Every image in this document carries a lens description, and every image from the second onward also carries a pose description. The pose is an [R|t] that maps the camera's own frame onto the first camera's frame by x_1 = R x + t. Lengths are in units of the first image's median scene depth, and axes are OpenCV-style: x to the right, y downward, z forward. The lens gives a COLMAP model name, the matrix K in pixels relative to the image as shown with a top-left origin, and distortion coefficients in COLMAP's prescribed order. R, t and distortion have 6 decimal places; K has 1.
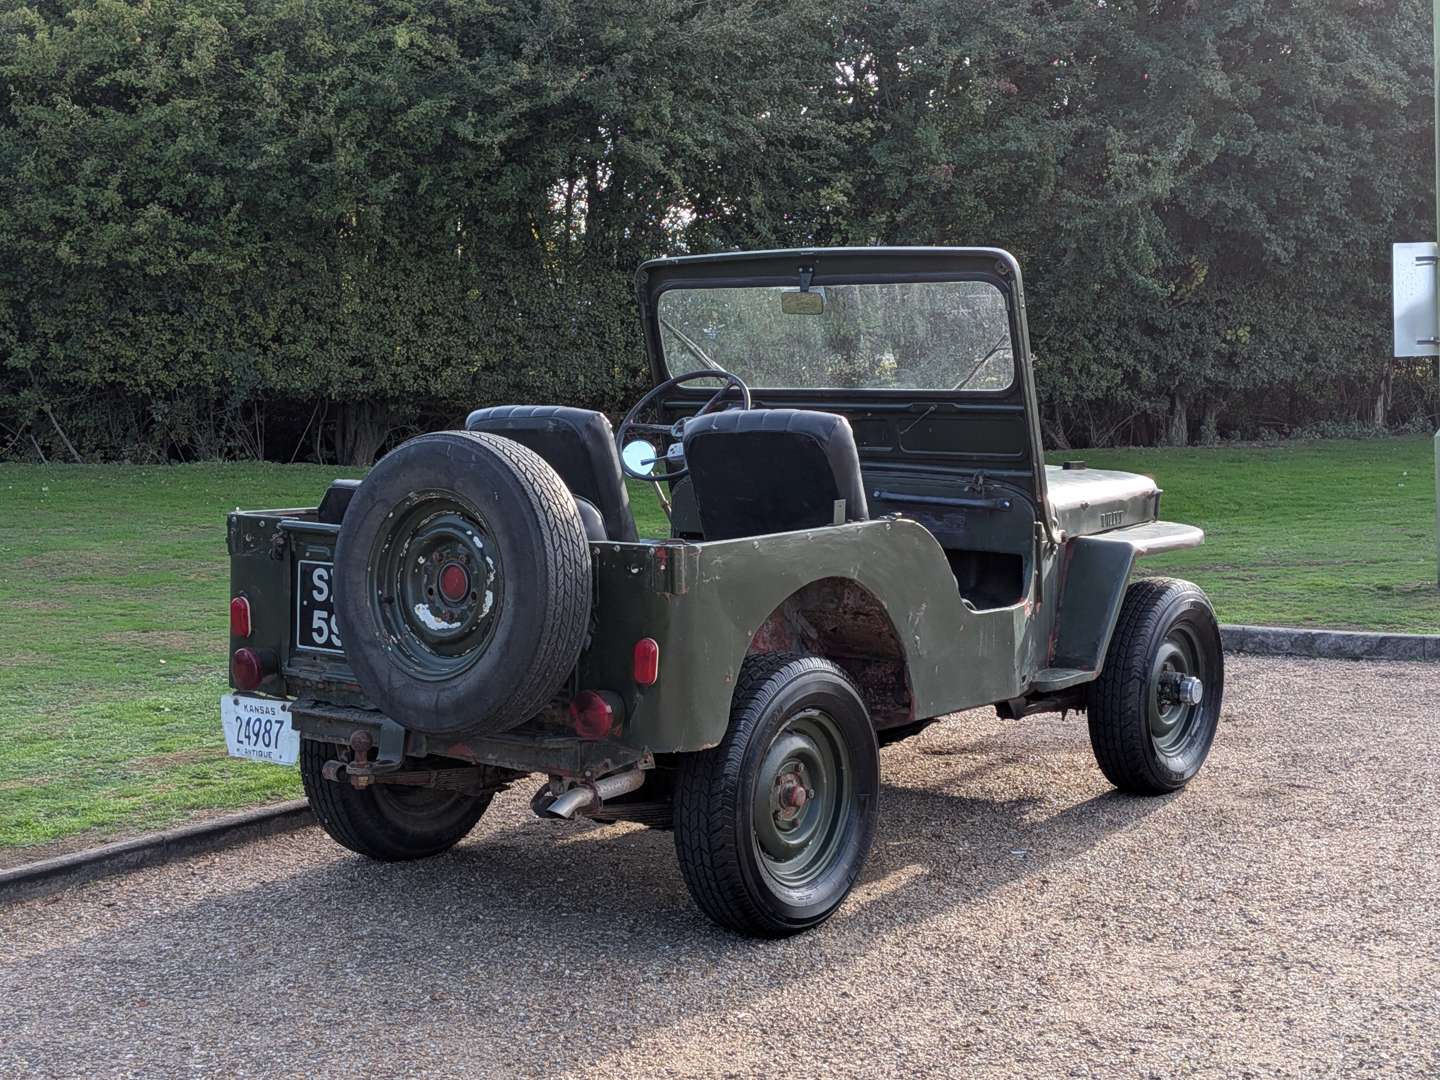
lens RADIAL K [[2225.9, 0, 723.0], [0, 2225.9, 494.9], [0, 0, 1]] dist [0.099269, -0.085724]
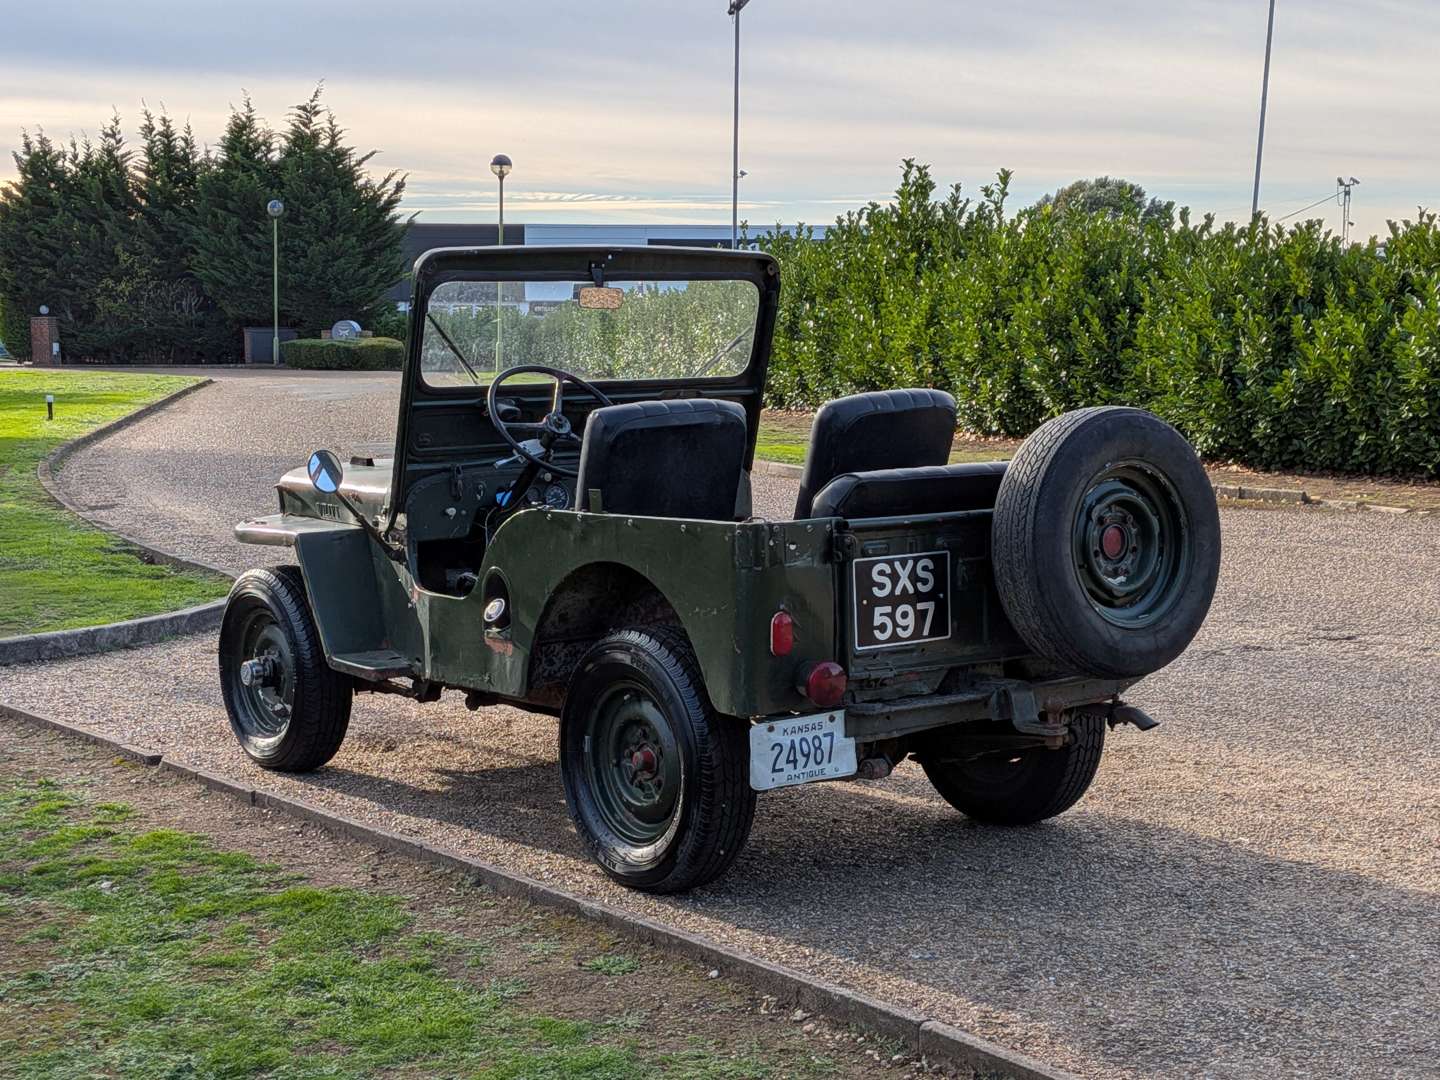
lens RADIAL K [[2197.2, 0, 719.0], [0, 2197.2, 576.2], [0, 0, 1]] dist [0.118732, -0.046341]
pose [[0.272073, -0.109342, 0.956044, -0.978496], [0.082674, 0.992506, 0.089984, -0.047179], [-0.958719, 0.054558, 0.279073, 0.698289]]
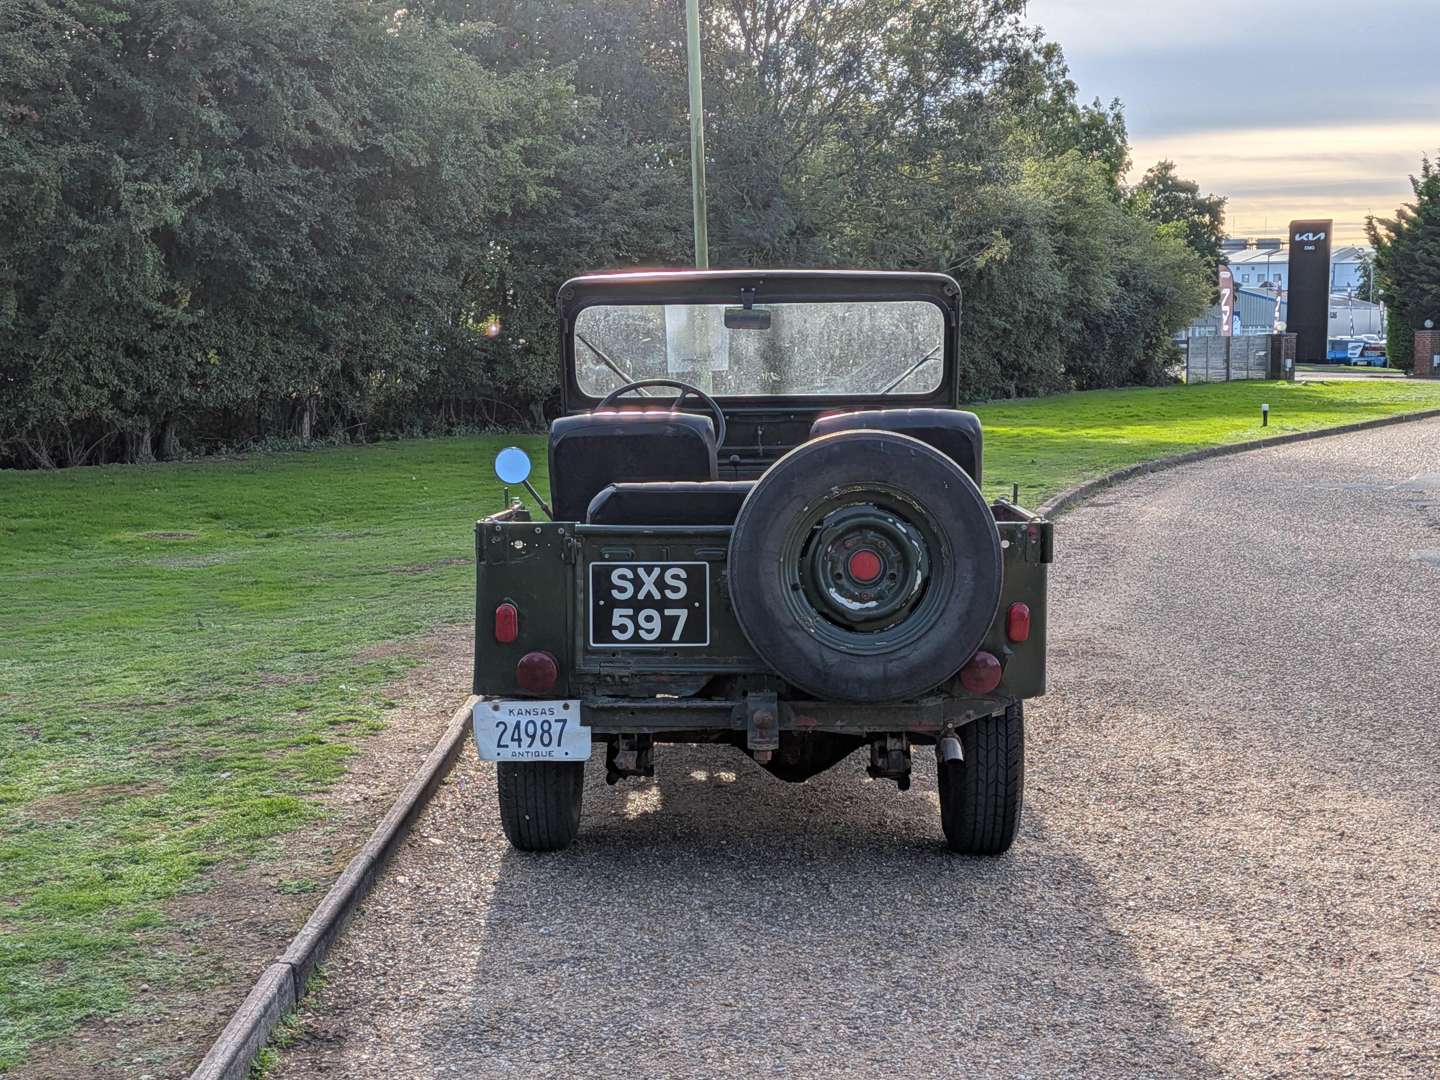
lens RADIAL K [[2075.4, 0, 720.0], [0, 2075.4, 540.0], [0, 0, 1]] dist [0.114427, -0.130104]
pose [[0.812925, -0.054147, 0.579845, -0.617784], [0.045808, 0.998529, 0.029023, -0.005704], [-0.580563, 0.002968, 0.814210, 0.156722]]
